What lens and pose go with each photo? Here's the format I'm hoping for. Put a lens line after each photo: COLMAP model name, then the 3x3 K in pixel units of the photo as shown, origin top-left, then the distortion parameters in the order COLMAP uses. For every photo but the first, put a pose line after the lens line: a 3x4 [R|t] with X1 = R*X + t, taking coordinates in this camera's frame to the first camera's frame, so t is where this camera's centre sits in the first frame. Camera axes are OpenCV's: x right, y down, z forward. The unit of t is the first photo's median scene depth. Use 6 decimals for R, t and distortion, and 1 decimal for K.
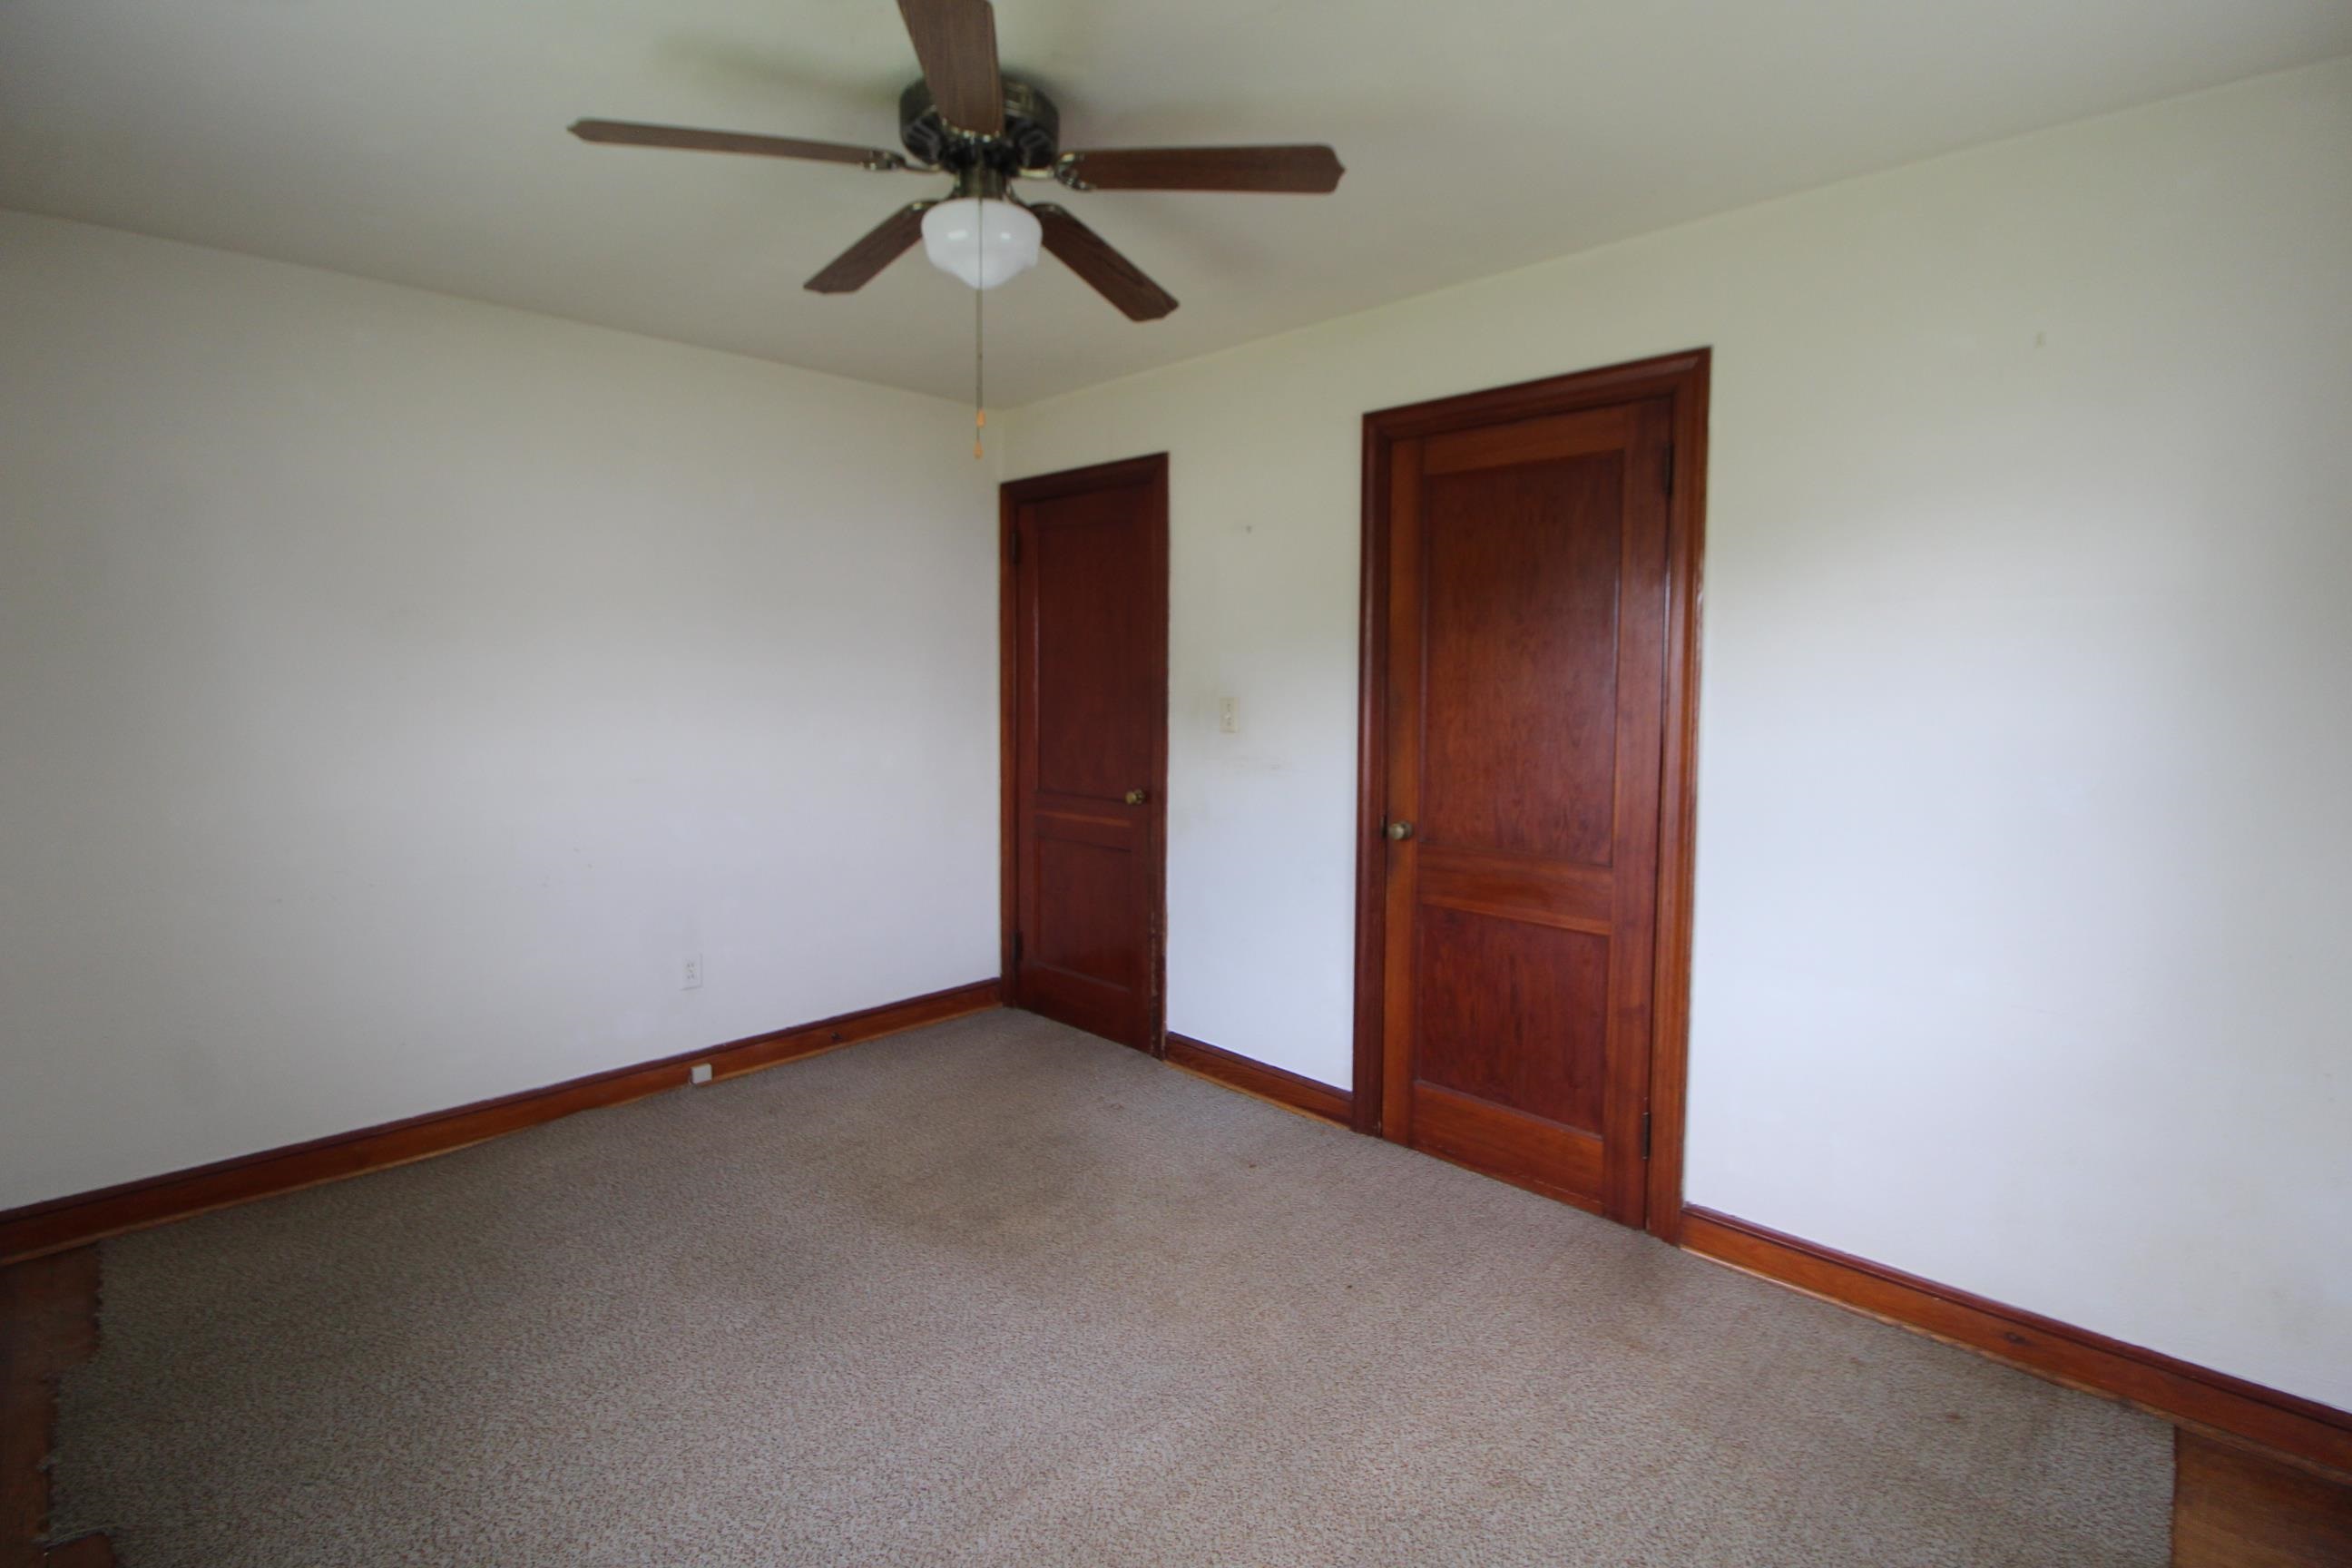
lens RADIAL K [[1083.7, 0, 1169.3], [0, 1083.7, 773.2], [0, 0, 1]] dist [-0.001083, -0.006885]
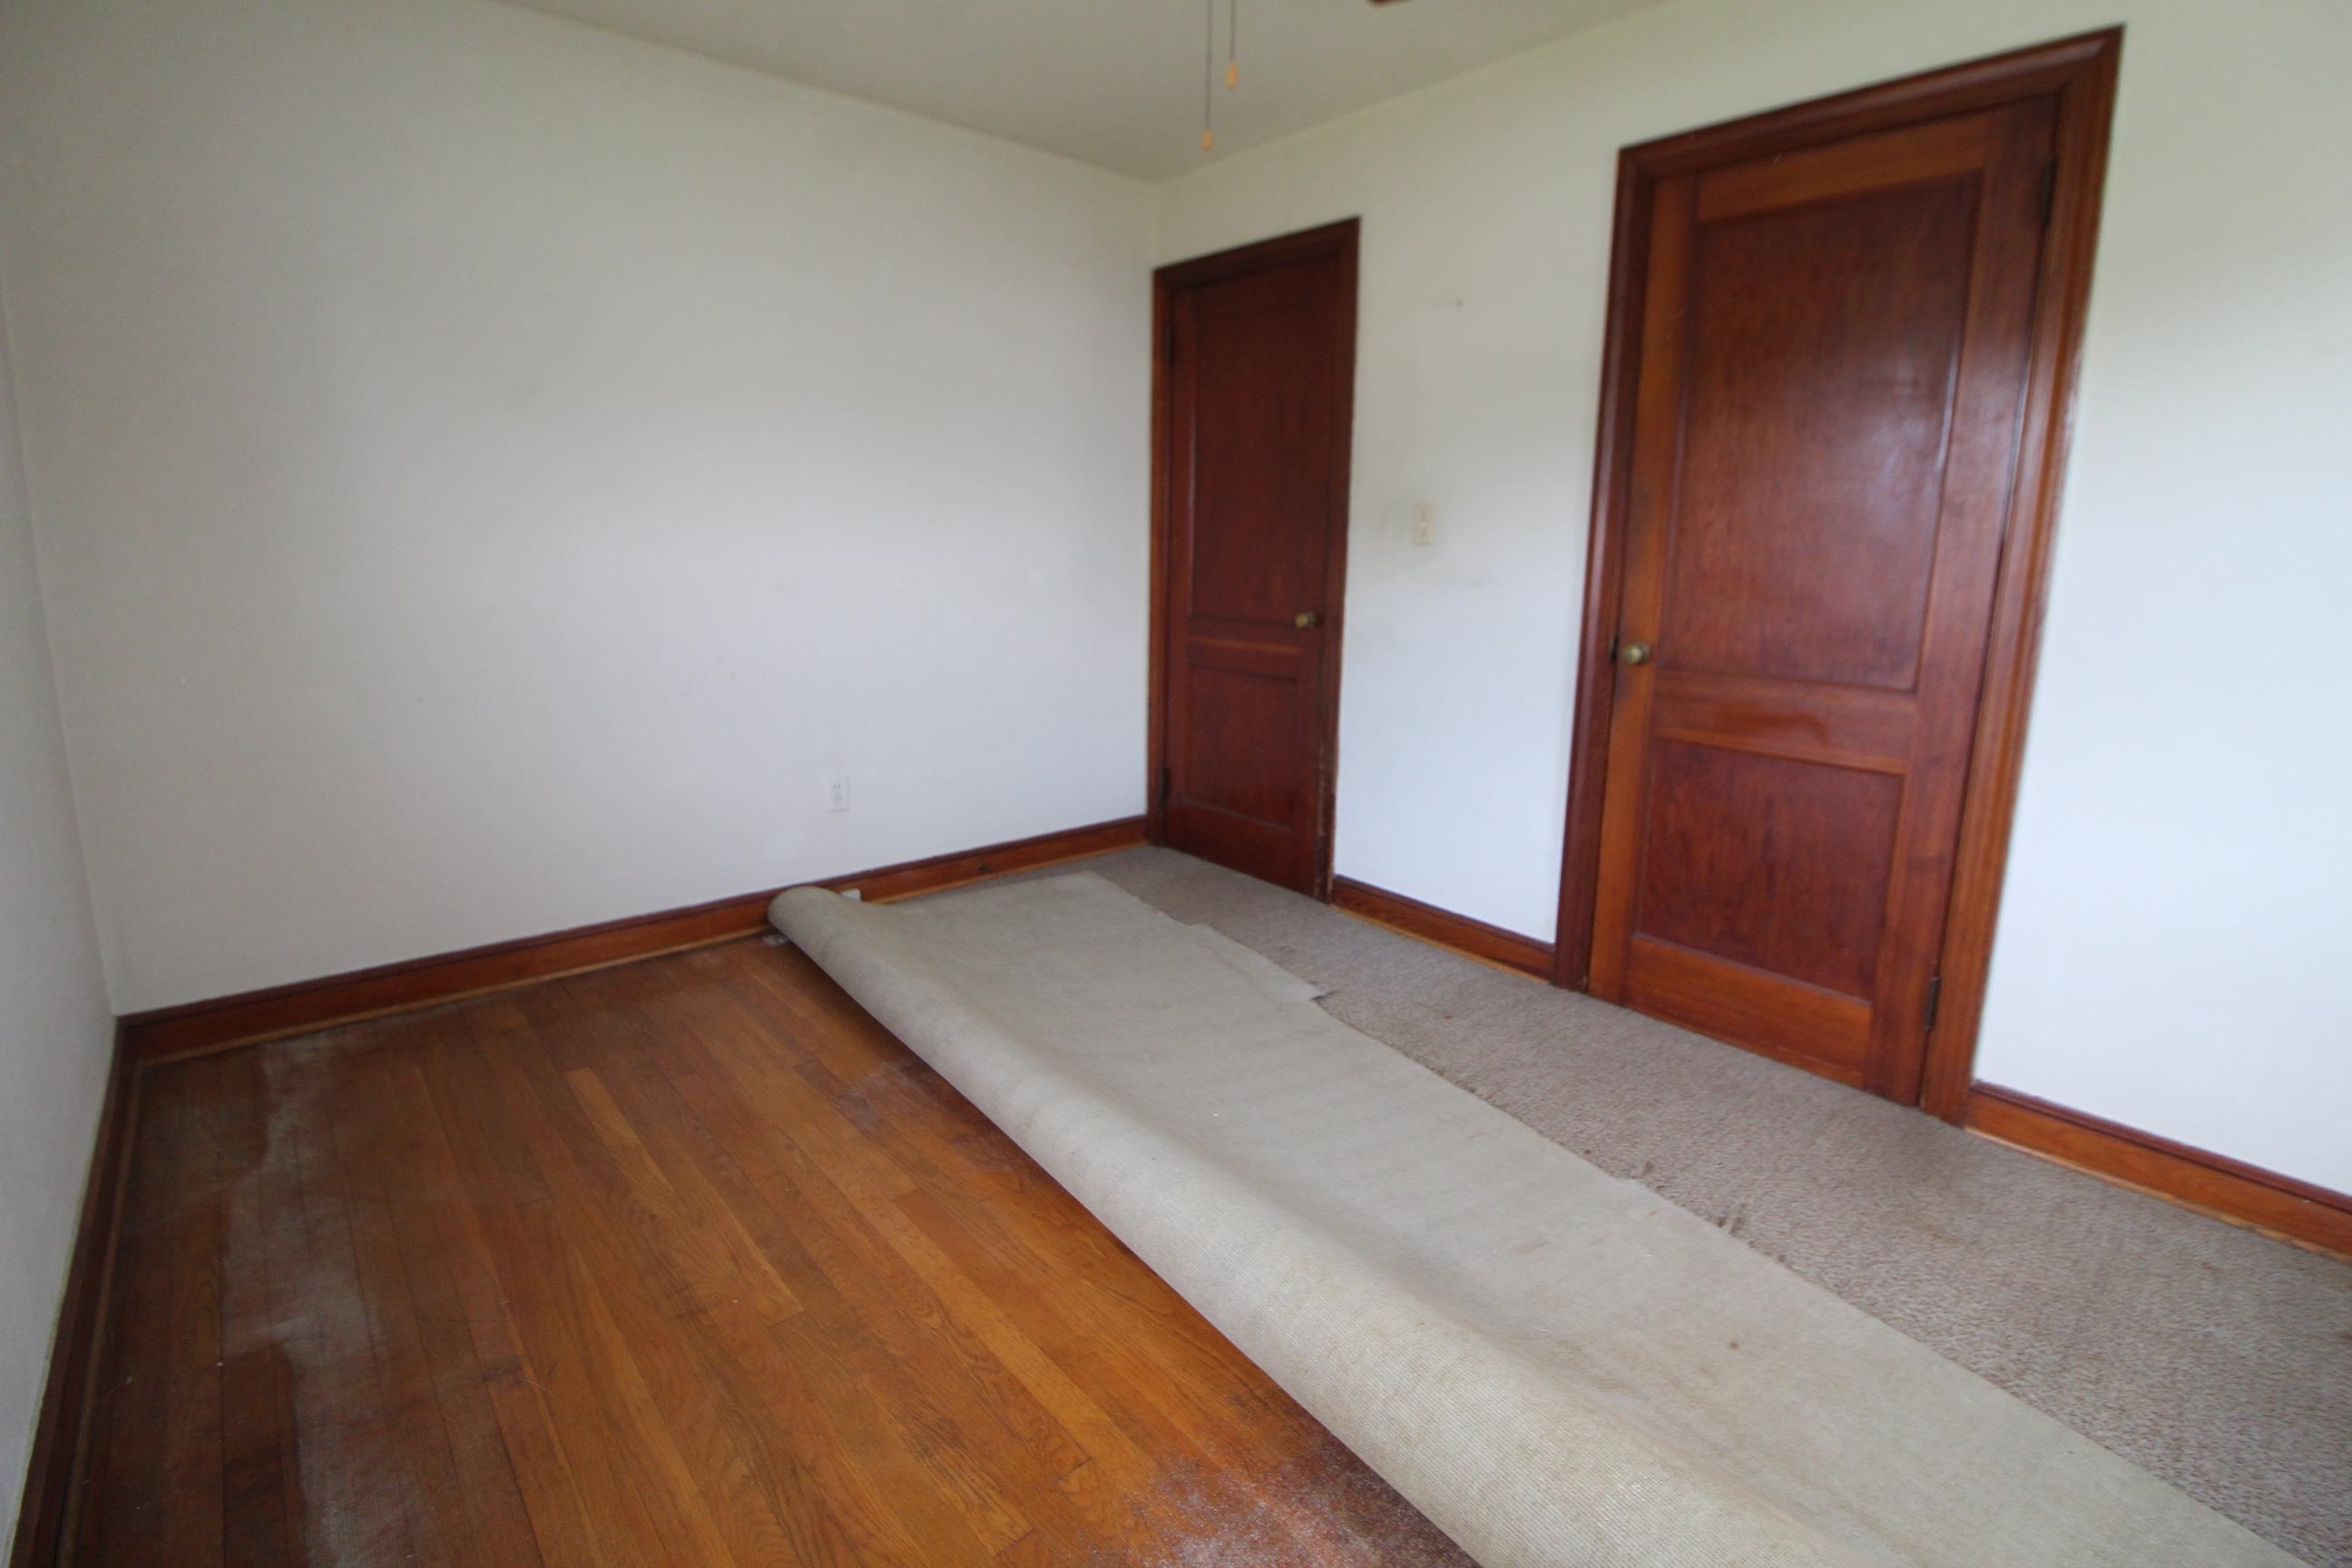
lens RADIAL K [[1083.7, 0, 1176.8], [0, 1083.7, 768.1], [0, 0, 1]] dist [-0.001083, -0.006885]
pose [[0.996970, 0.027569, -0.072737, -0.091941], [-0.018346, 0.992044, 0.124545, 0.044685], [0.075592, -0.122833, 0.989544, 0.104963]]
